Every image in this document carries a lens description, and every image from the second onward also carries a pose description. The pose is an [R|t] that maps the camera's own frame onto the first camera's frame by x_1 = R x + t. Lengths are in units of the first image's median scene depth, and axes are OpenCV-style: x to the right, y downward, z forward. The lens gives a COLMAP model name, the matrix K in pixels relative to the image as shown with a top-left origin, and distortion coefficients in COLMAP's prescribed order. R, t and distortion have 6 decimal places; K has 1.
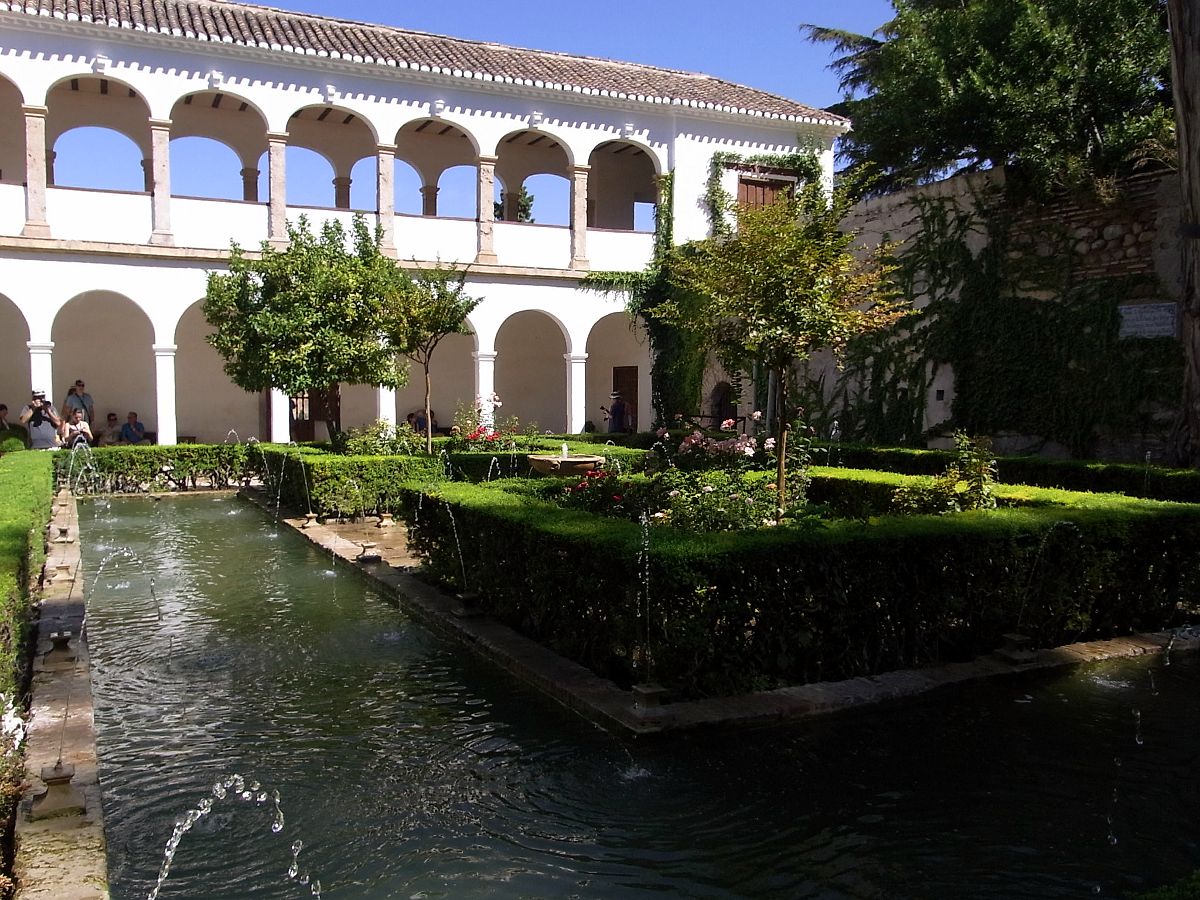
lens RADIAL K [[1038.2, 0, 600.0], [0, 1038.2, 450.0], [0, 0, 1]] dist [-0.042722, -0.000057]
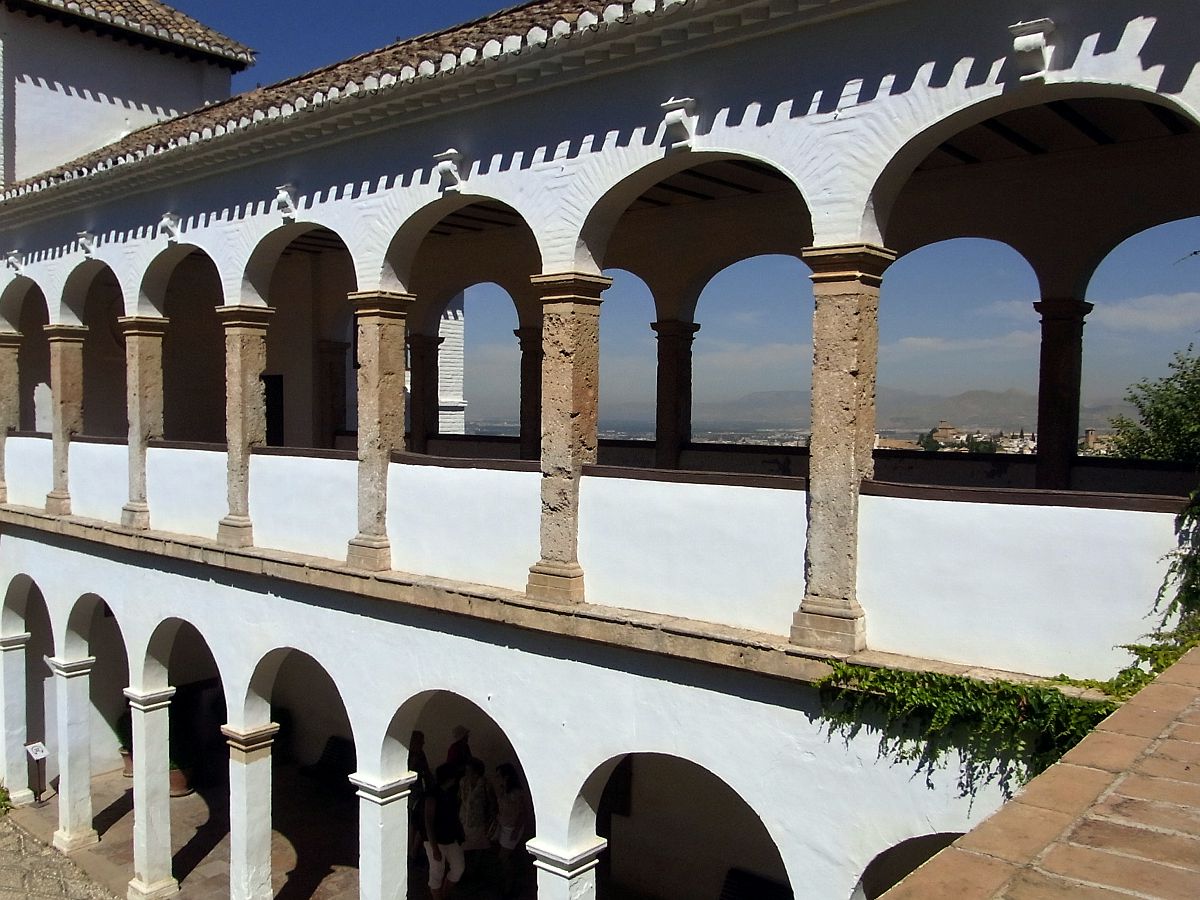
lens RADIAL K [[1038.2, 0, 600.0], [0, 1038.2, 450.0], [0, 0, 1]] dist [-0.042722, -0.000057]
pose [[0.408522, 0.053662, -0.911170, 0.201807], [-0.042317, 0.998310, 0.039821, -0.239753], [0.911767, 0.022290, 0.410102, 0.864723]]
